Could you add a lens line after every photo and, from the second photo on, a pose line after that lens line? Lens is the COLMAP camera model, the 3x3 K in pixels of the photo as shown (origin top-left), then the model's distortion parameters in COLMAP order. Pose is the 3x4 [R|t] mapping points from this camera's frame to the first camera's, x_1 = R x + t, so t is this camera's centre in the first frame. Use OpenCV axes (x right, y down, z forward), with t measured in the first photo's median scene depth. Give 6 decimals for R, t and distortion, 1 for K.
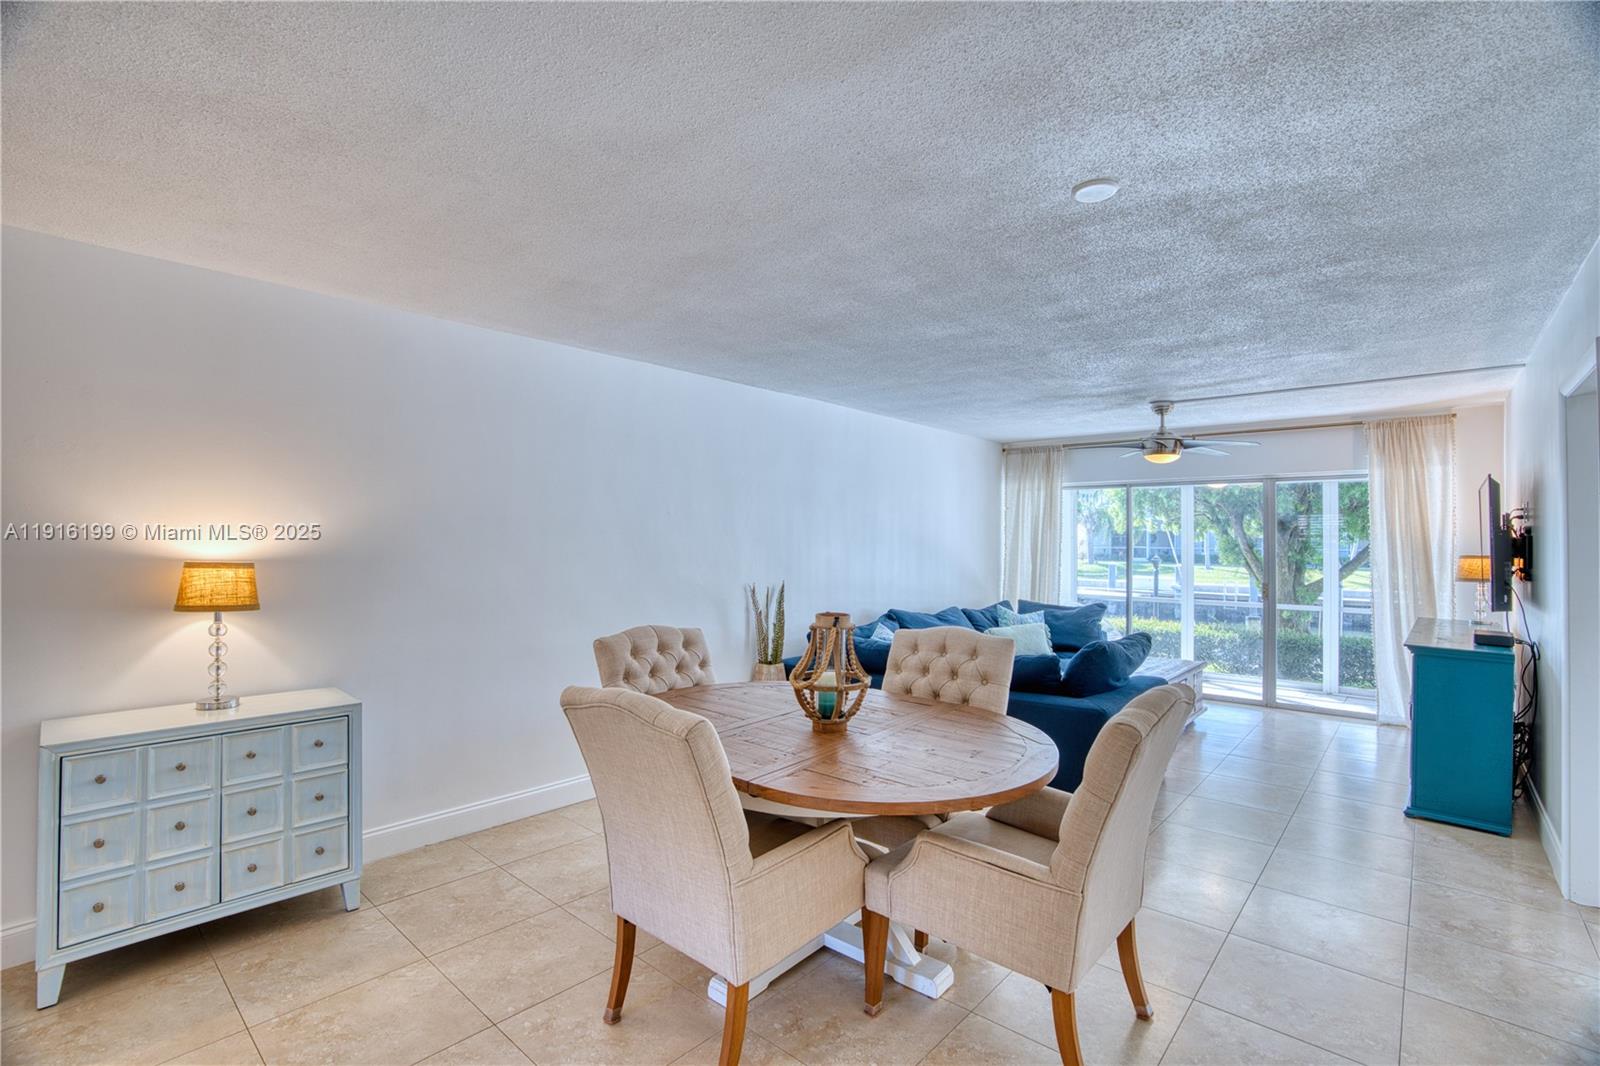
lens RADIAL K [[738.5, 0, 804.3], [0, 738.5, 528.2], [0, 0, 1]] dist [-0.068949, 0.028266]
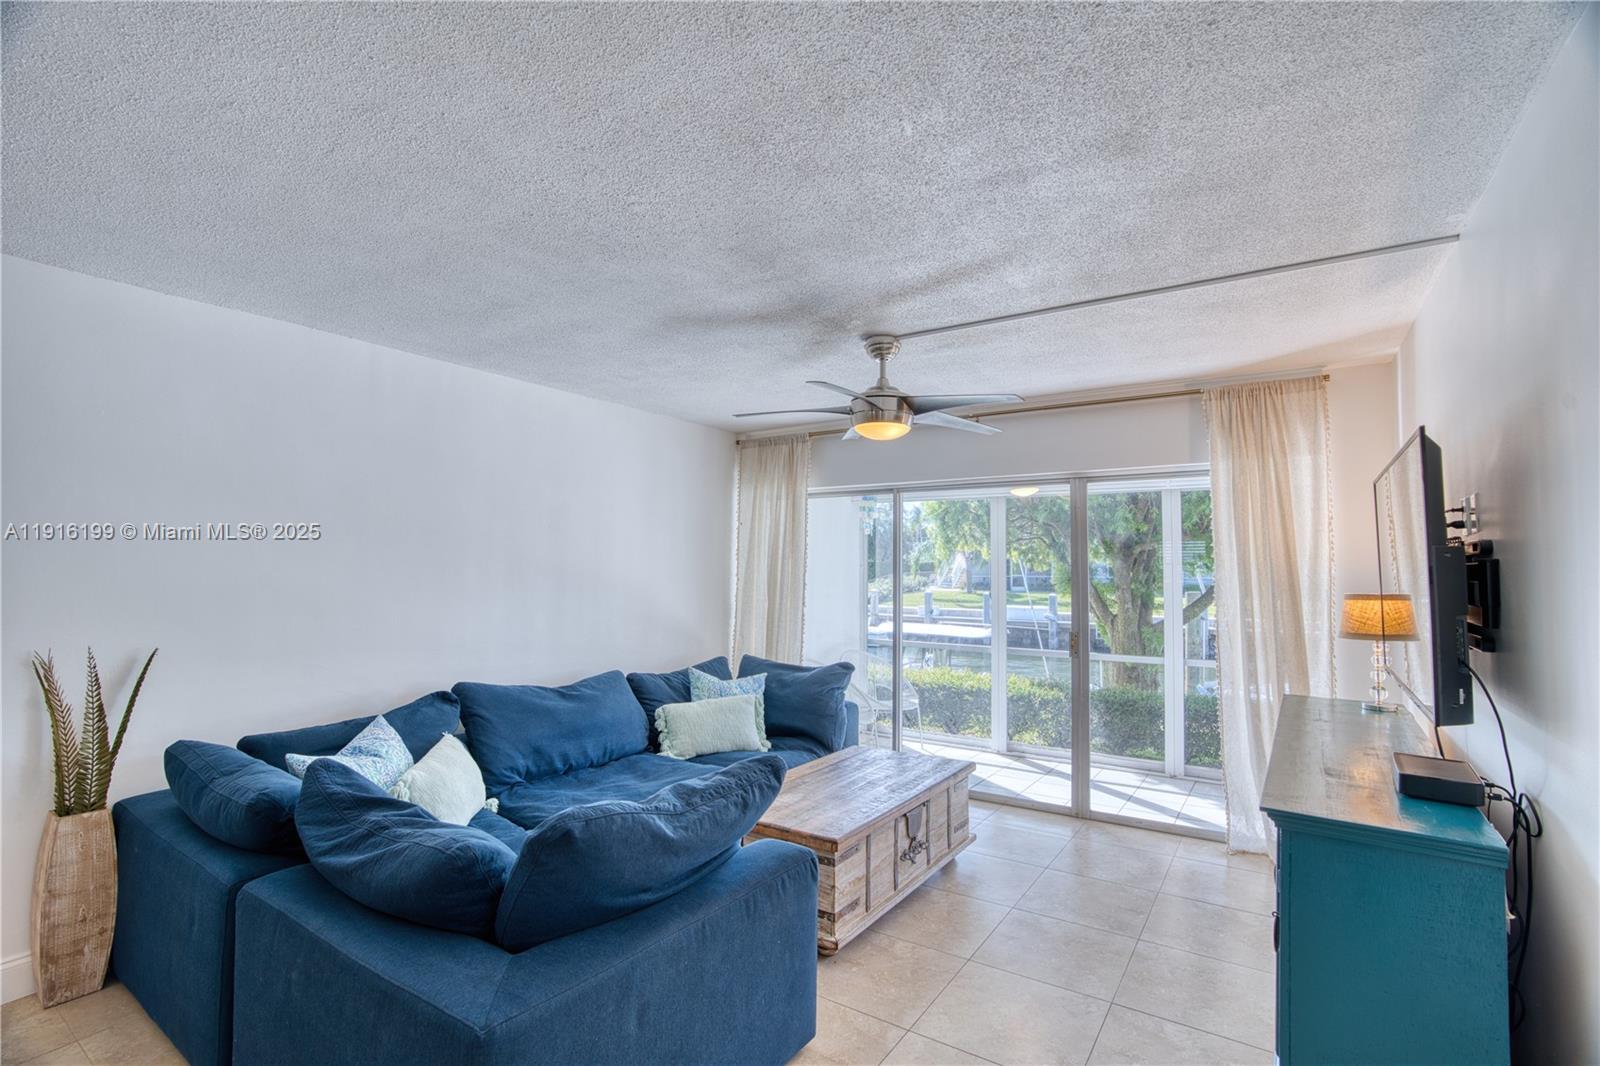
lens RADIAL K [[736.6, 0, 805.9], [0, 736.6, 527.5], [0, 0, 1]] dist [-0.077610, 0.033344]
pose [[0.991319, 0.008725, 0.131188, 0.331994], [-0.003513, 0.999197, -0.039905, 0.006358], [-0.131431, 0.039098, 0.990554, 0.391801]]
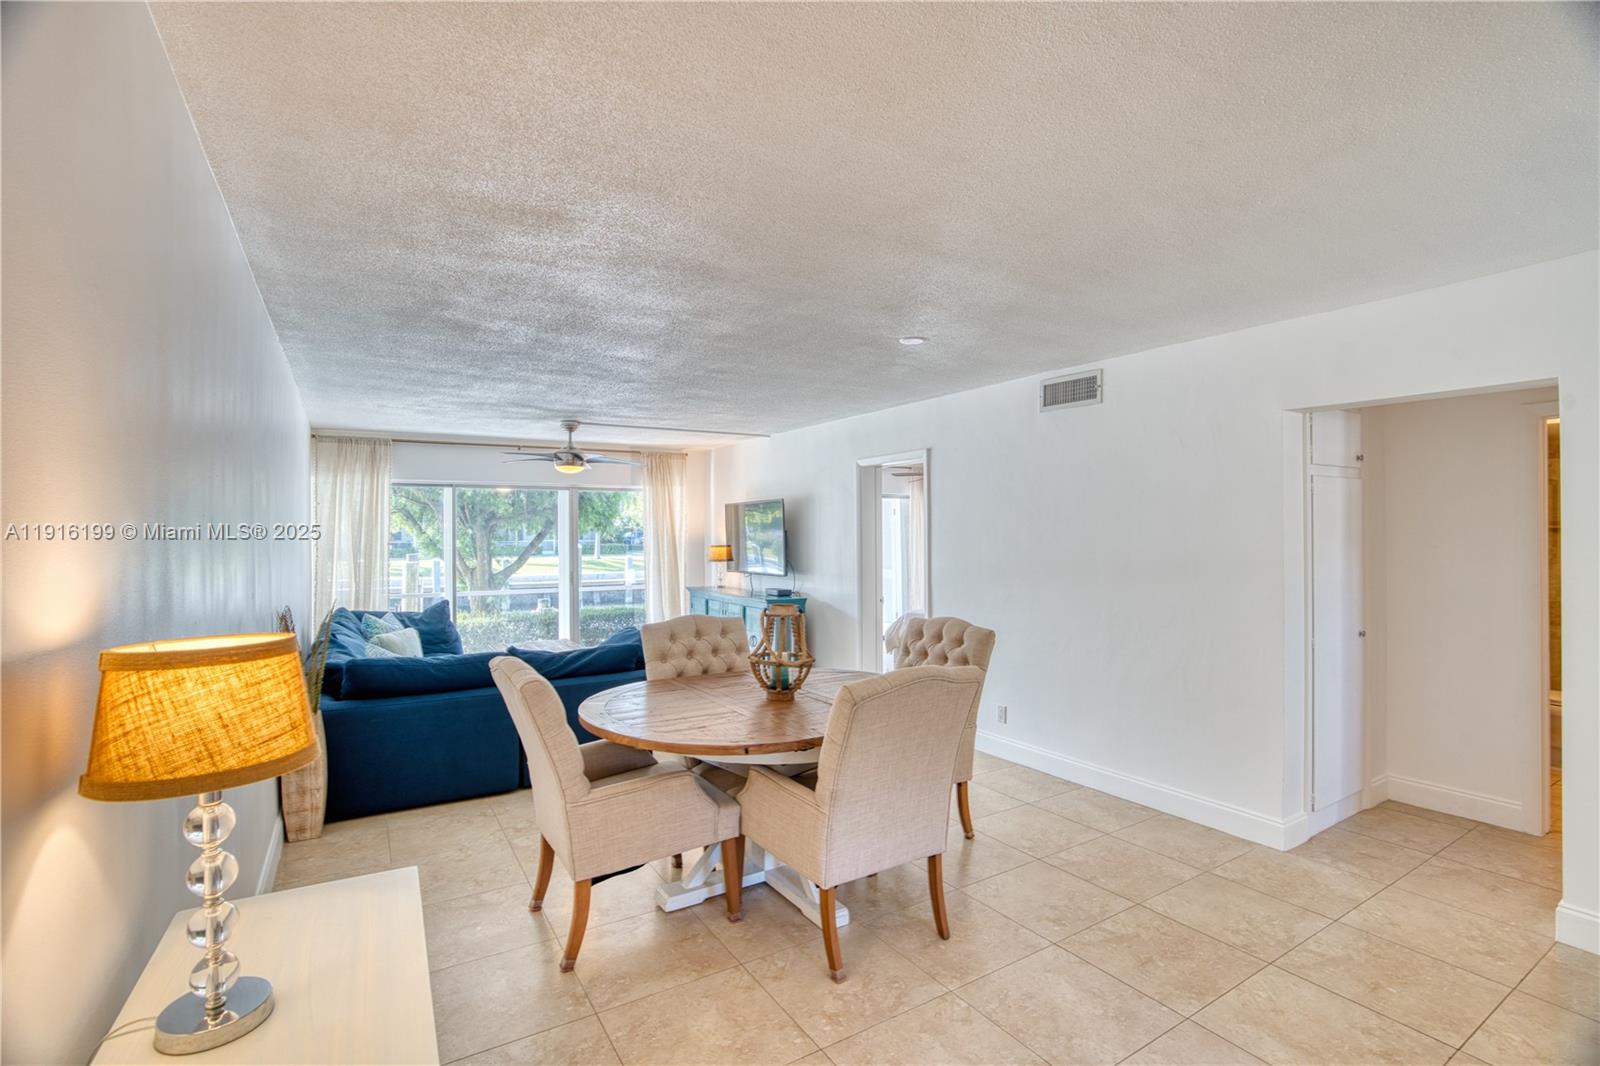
lens RADIAL K [[738.5, 0, 804.3], [0, 738.5, 528.2], [0, 0, 1]] dist [-0.068949, 0.028266]
pose [[0.289490, -0.001723, 0.957179, -0.506391], [-0.007721, 0.999962, 0.004135, -0.007347], [-0.957150, -0.008587, 0.289466, 0.272532]]
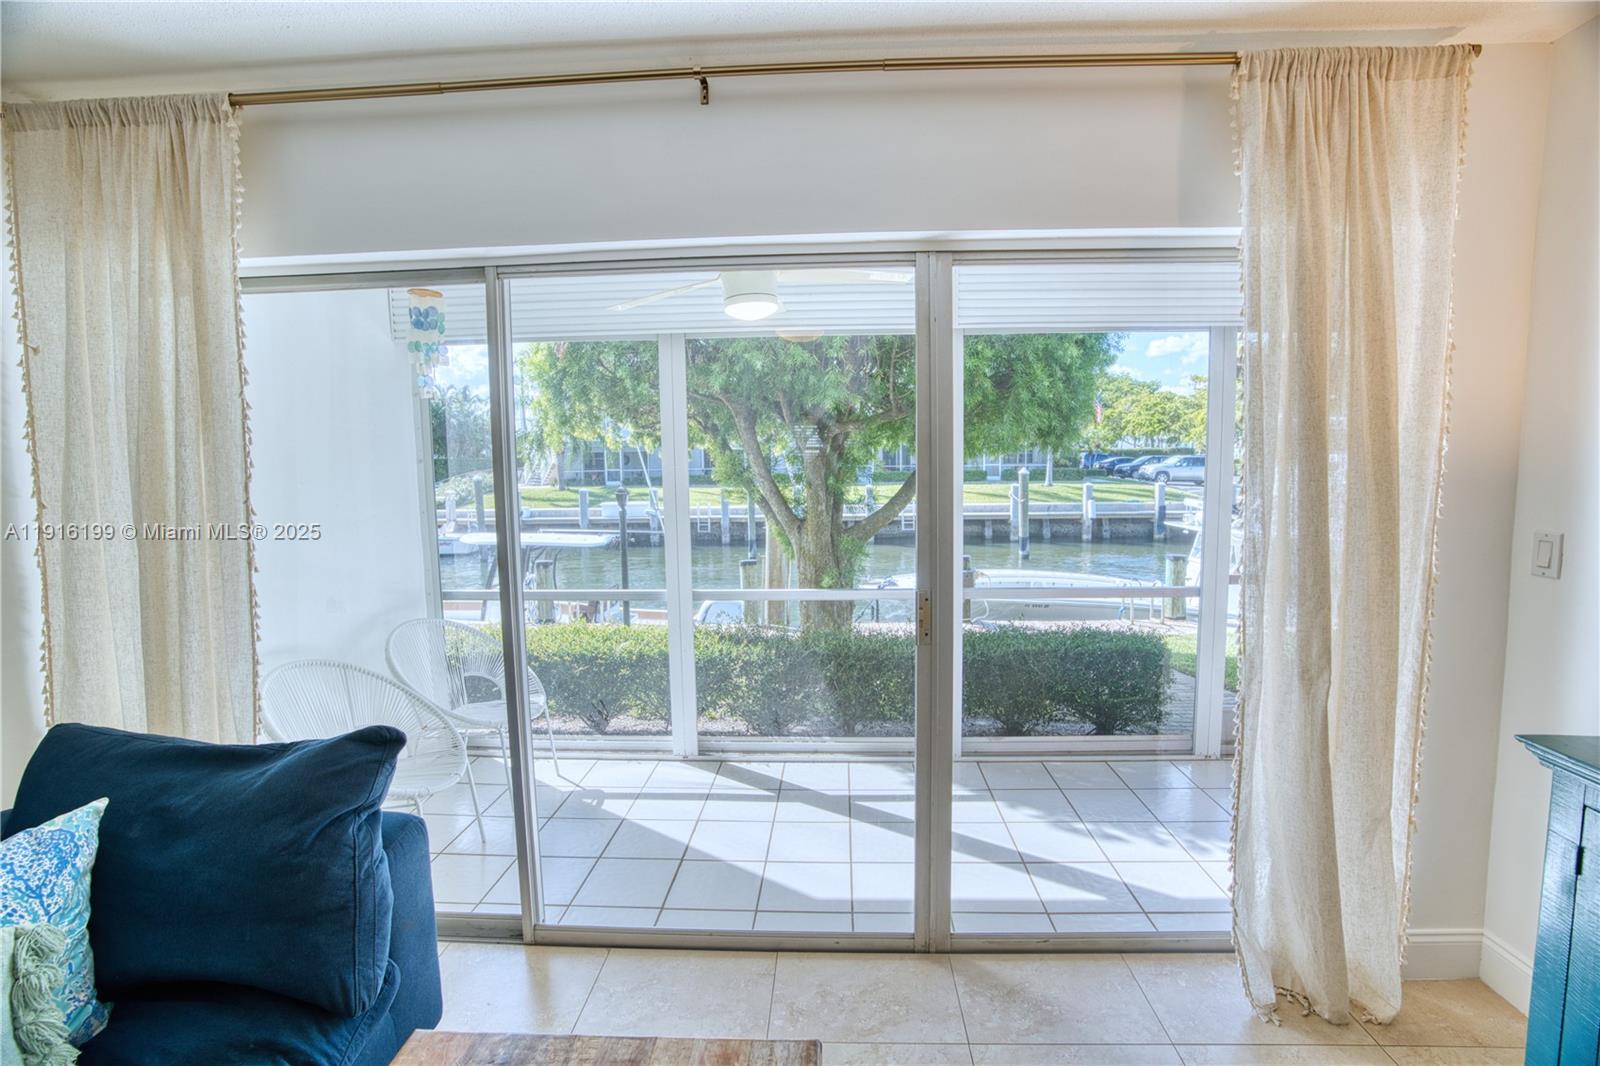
lens RADIAL K [[738.5, 0, 804.3], [0, 738.5, 528.2], [0, 0, 1]] dist [-0.068949, 0.028266]
pose [[0.777725, -0.075791, 0.624019, 0.441703], [0.010783, 0.994167, 0.107310, 0.014249], [-0.628512, -0.076729, 0.774006, 0.867211]]
